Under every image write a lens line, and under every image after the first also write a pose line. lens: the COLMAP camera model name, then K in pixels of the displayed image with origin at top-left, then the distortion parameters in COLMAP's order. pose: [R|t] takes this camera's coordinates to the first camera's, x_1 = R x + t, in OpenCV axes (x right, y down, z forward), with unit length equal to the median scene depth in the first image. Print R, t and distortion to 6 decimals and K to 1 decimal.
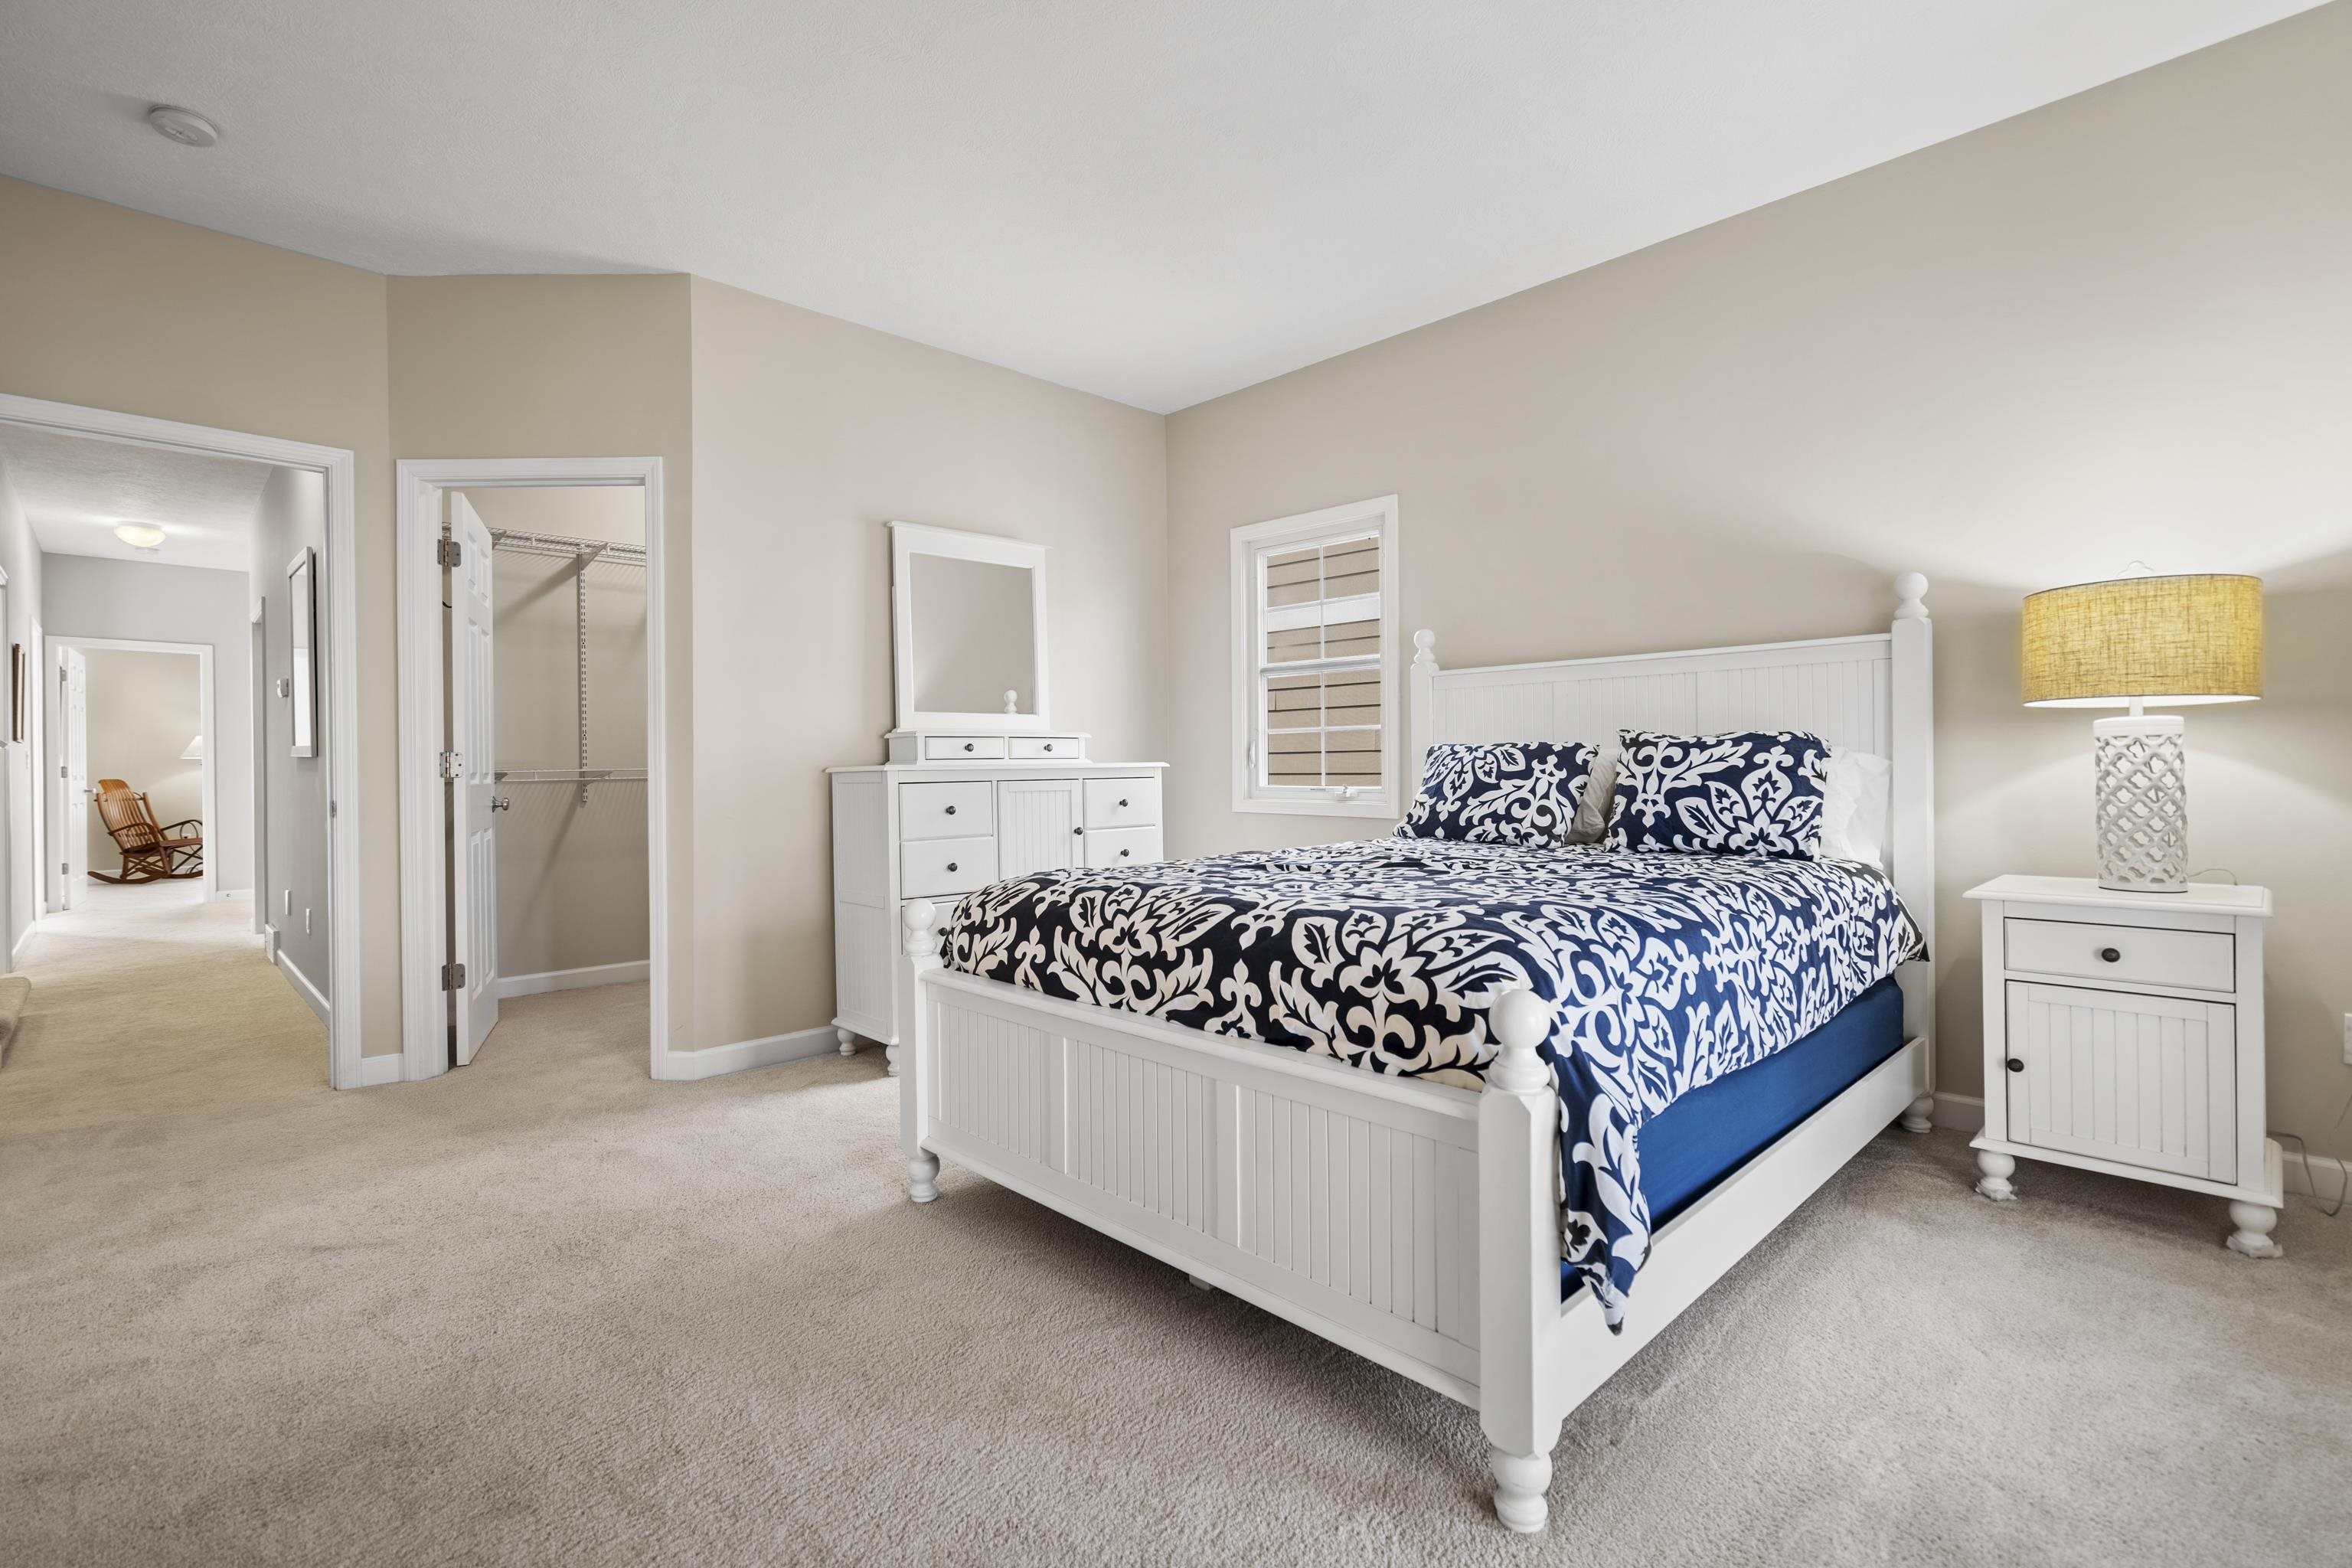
lens RADIAL K [[1086.2, 0, 1185.6], [0, 1086.2, 774.6], [0, 0, 1]] dist [-0.002125, 0.000710]
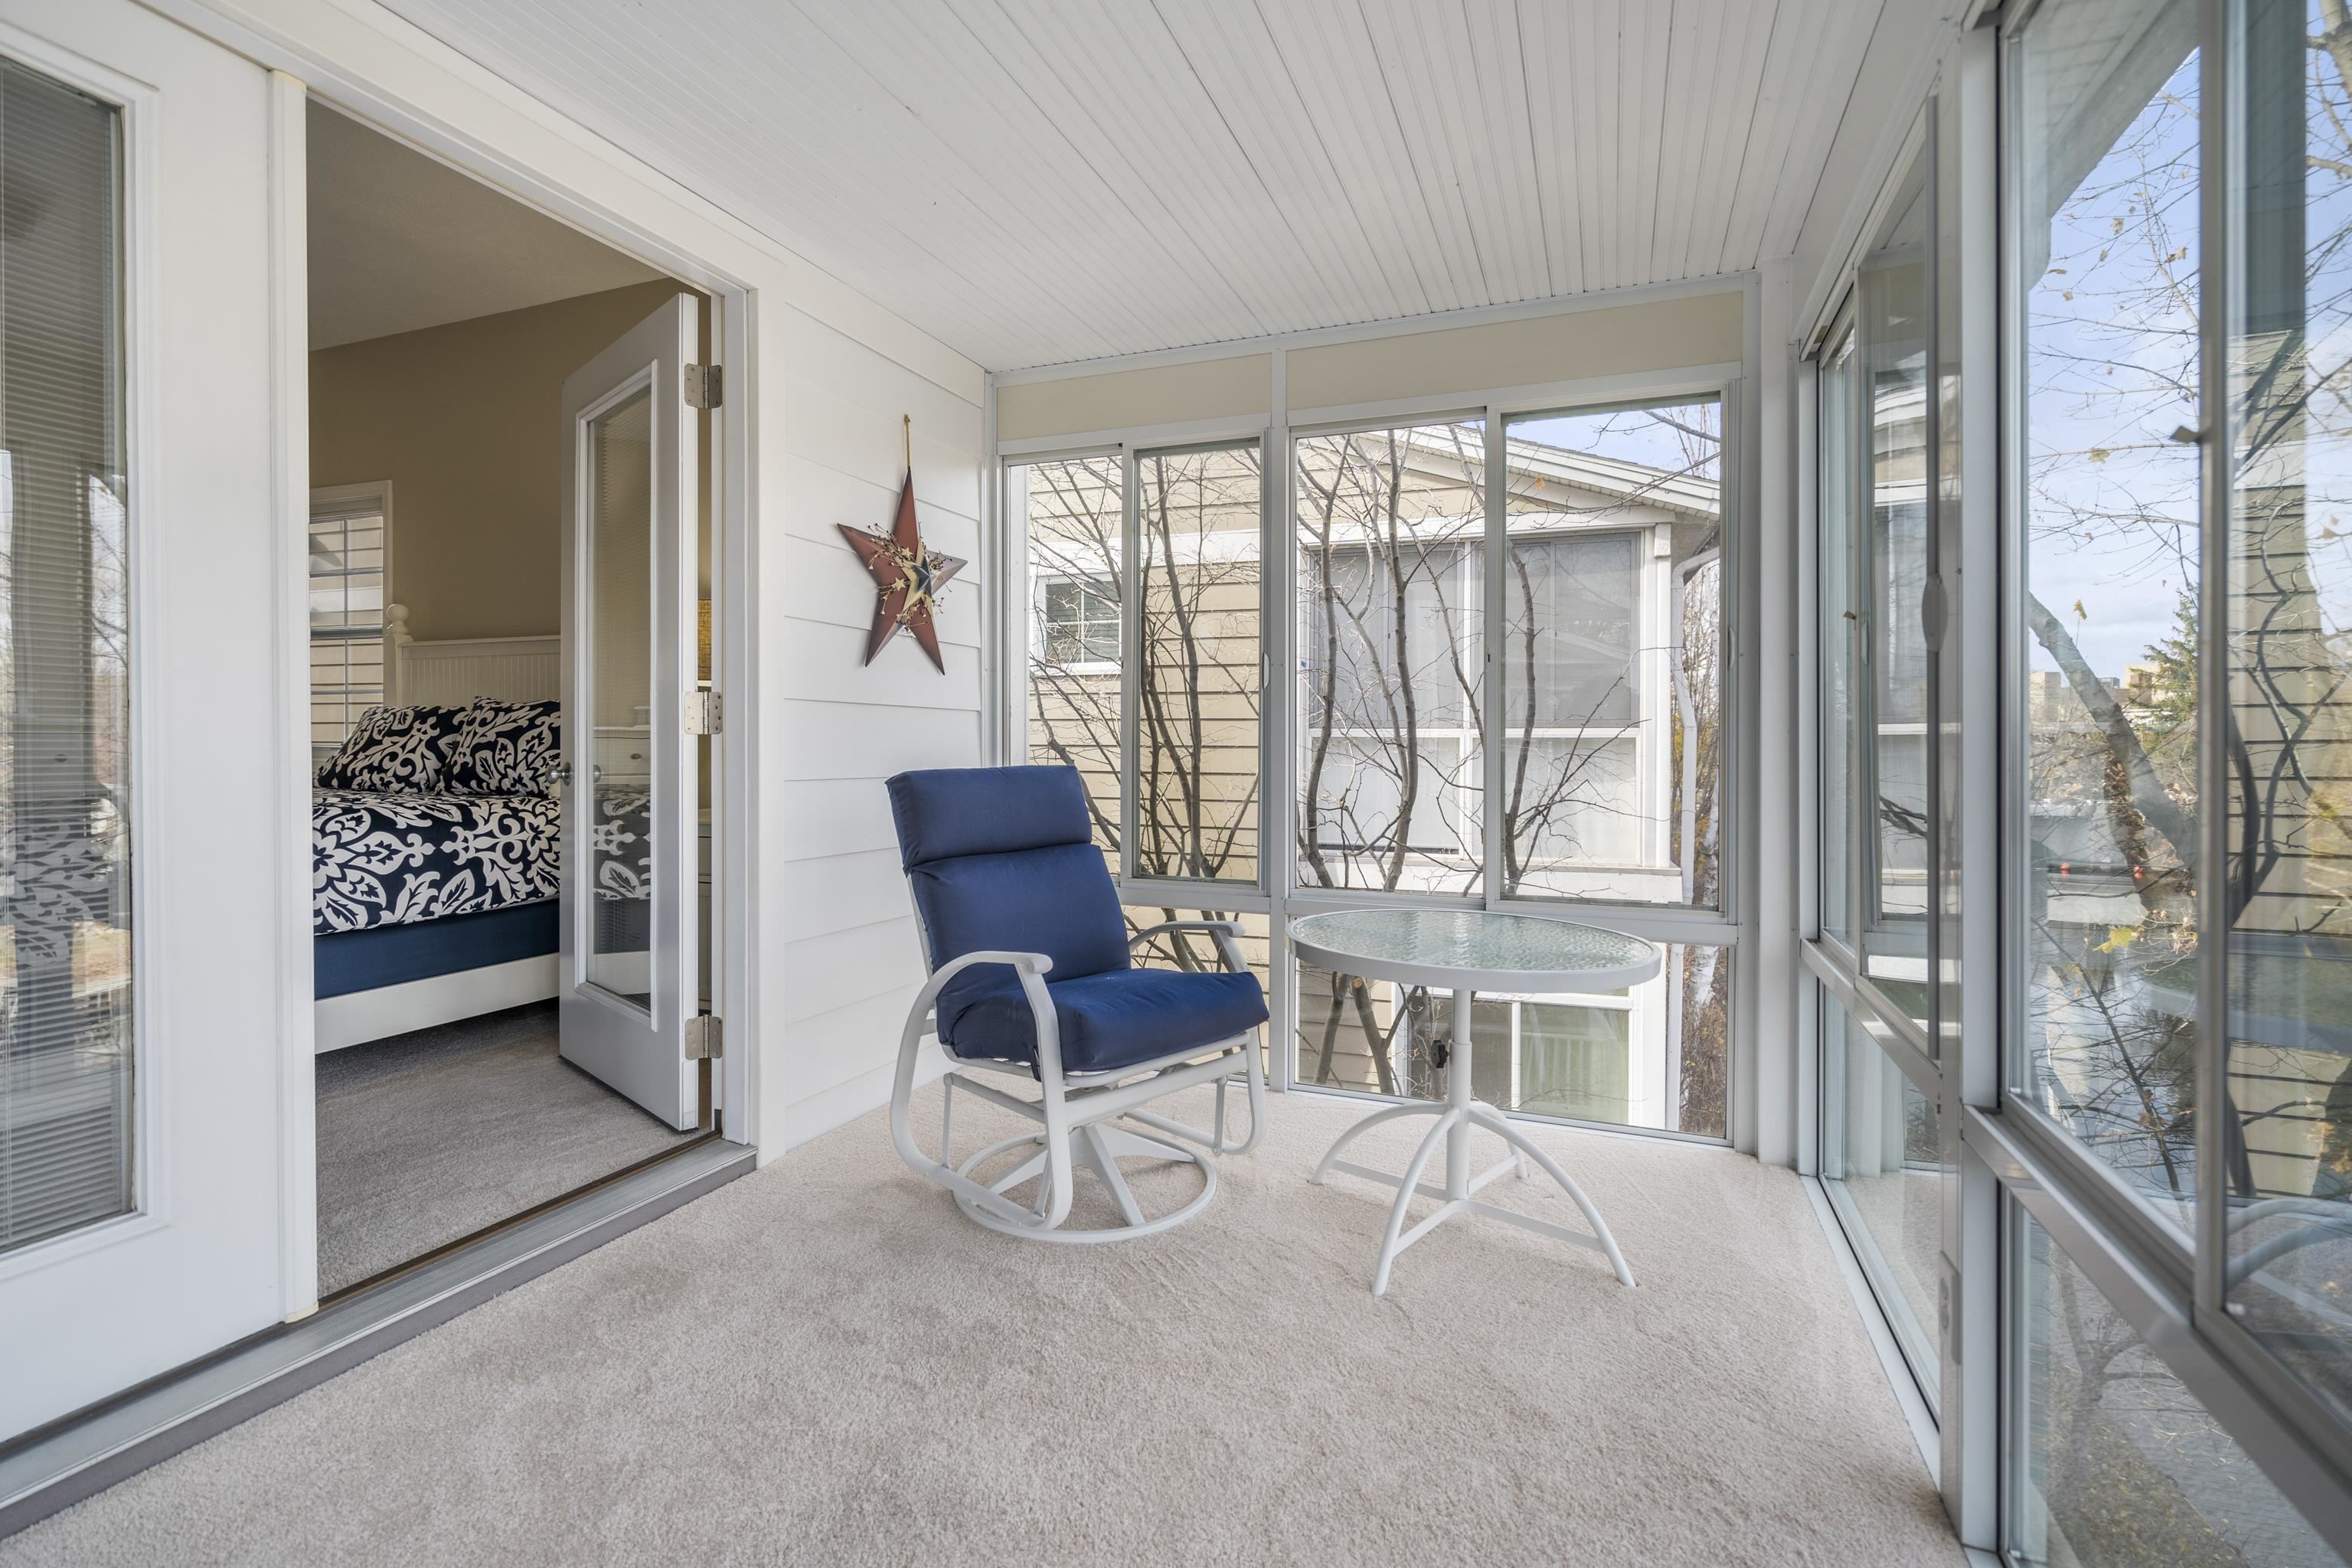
lens RADIAL K [[1086.2, 0, 1169.4], [0, 1086.2, 742.3], [0, 0, 1]] dist [-0.002125, 0.000710]
pose [[0.914457, 0.011857, 0.404510, 0.613968], [-0.009059, 0.999920, -0.008830, 0.013867], [-0.404582, 0.004410, 0.914491, -0.429661]]
